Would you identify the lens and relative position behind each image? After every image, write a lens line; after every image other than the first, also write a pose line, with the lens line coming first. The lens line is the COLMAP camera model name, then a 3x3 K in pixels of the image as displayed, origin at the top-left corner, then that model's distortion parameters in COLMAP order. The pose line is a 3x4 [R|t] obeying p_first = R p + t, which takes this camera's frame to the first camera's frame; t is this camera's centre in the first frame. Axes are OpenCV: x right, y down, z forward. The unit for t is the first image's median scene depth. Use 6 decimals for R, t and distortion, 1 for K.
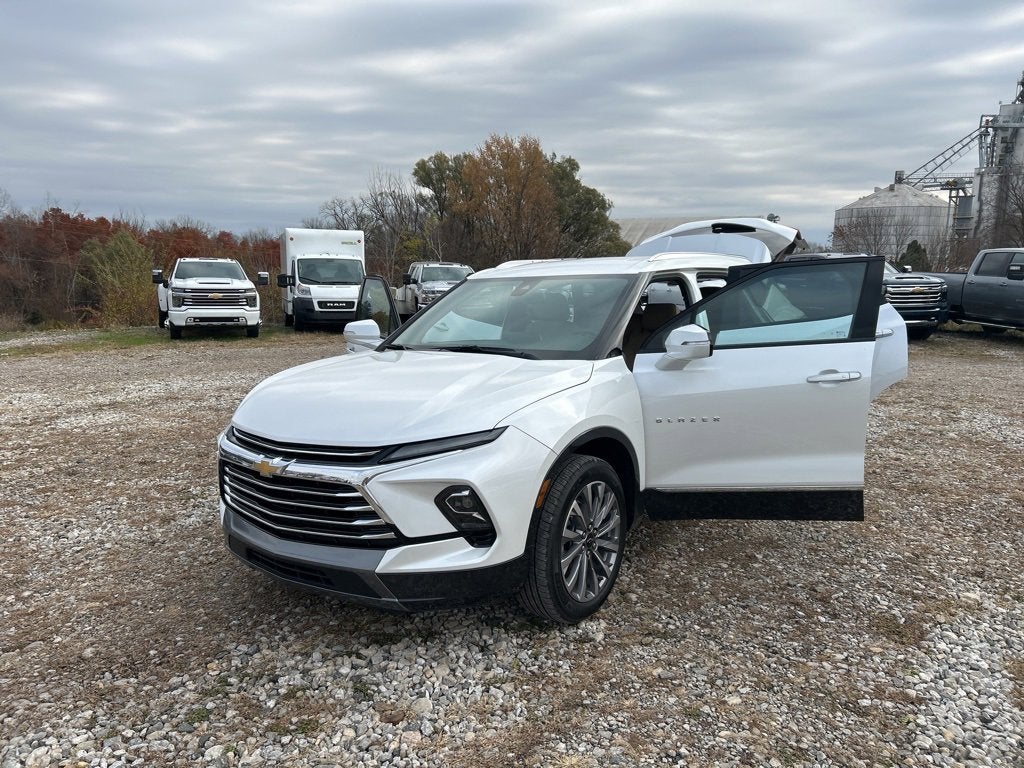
lens RADIAL K [[766.2, 0, 506.7], [0, 766.2, 393.8], [0, 0, 1]] dist [0.056294, -0.057873]
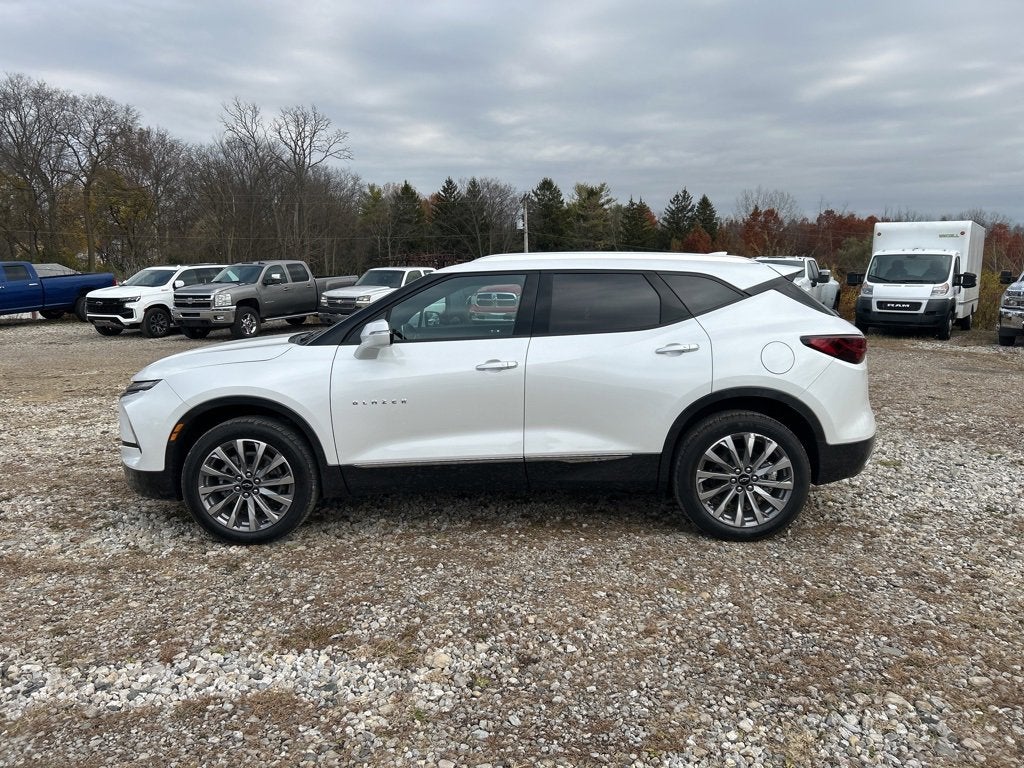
lens RADIAL K [[766.2, 0, 509.0], [0, 766.2, 376.3], [0, 0, 1]] dist [0.056294, -0.057873]
pose [[0.600178, 0.110983, -0.792129, 0.300109], [-0.125093, 0.991165, 0.044089, -0.021697], [0.790024, 0.072629, 0.608759, 0.122019]]
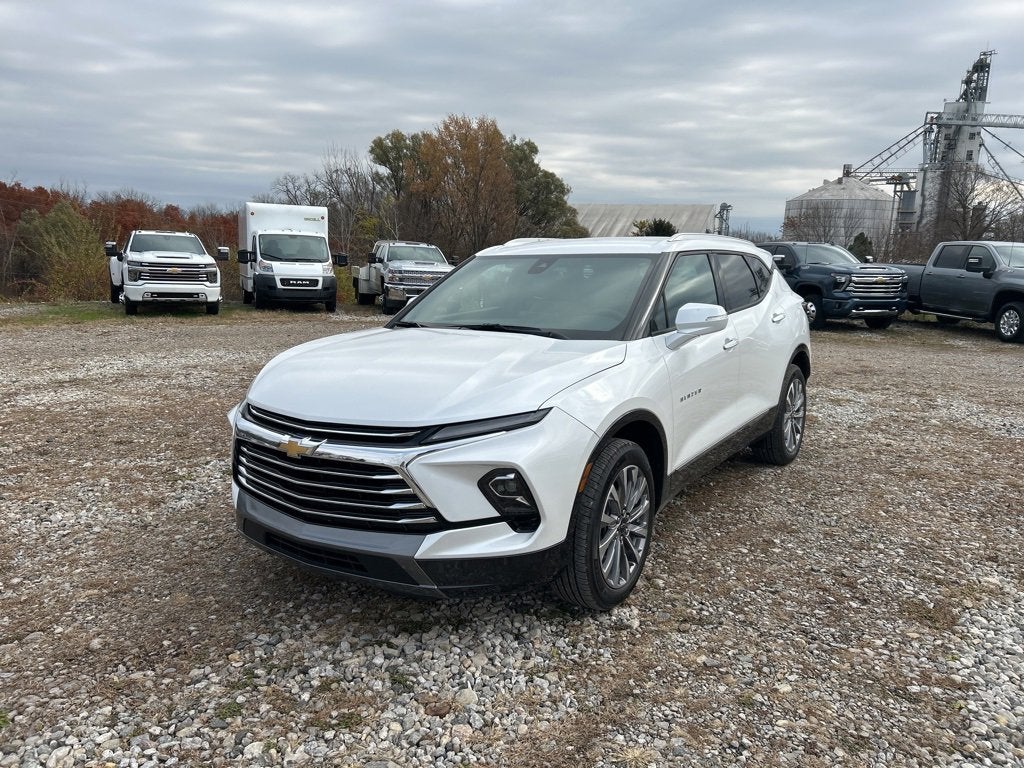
lens RADIAL K [[766.2, 0, 508.0], [0, 766.2, 391.1], [0, 0, 1]] dist [0.056294, -0.057873]
pose [[0.997964, 0.012489, 0.062548, -0.022360], [-0.013633, 0.999747, 0.017887, 0.001059], [-0.062309, -0.018703, 0.997882, 0.008470]]
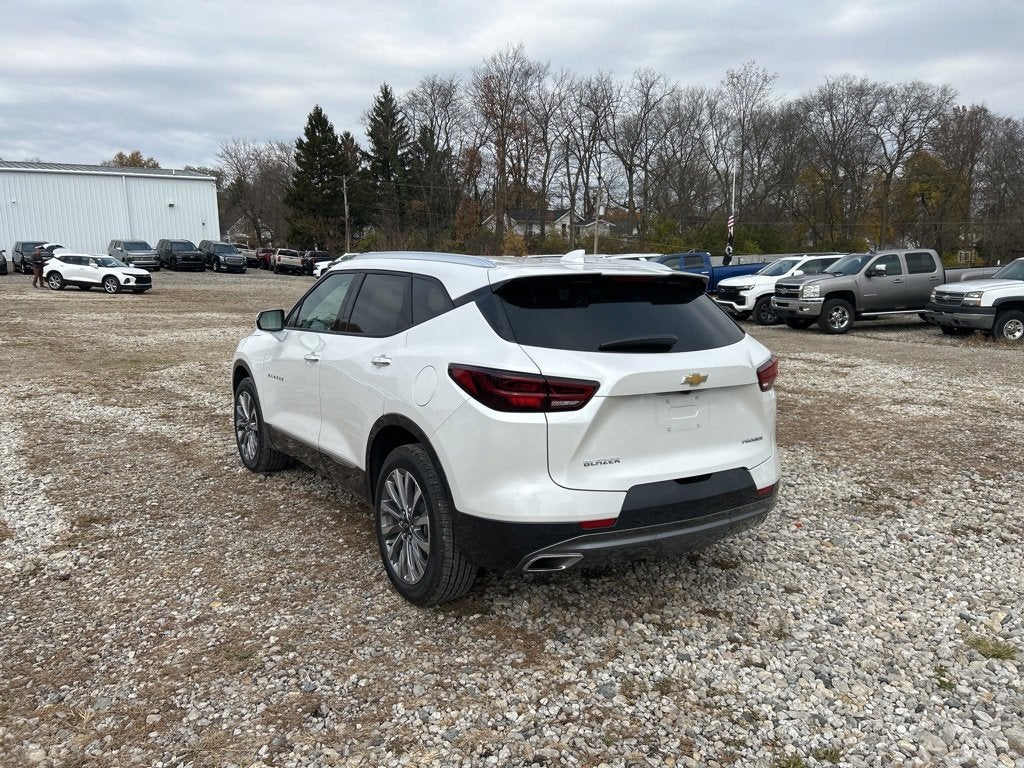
lens RADIAL K [[766.2, 0, 503.9], [0, 766.2, 375.8], [0, 0, 1]] dist [0.056294, -0.057873]
pose [[-0.329668, 0.145669, -0.932792, 0.335243], [-0.147080, 0.968037, 0.203154, -0.078577], [0.932570, 0.204168, -0.297706, 0.448990]]
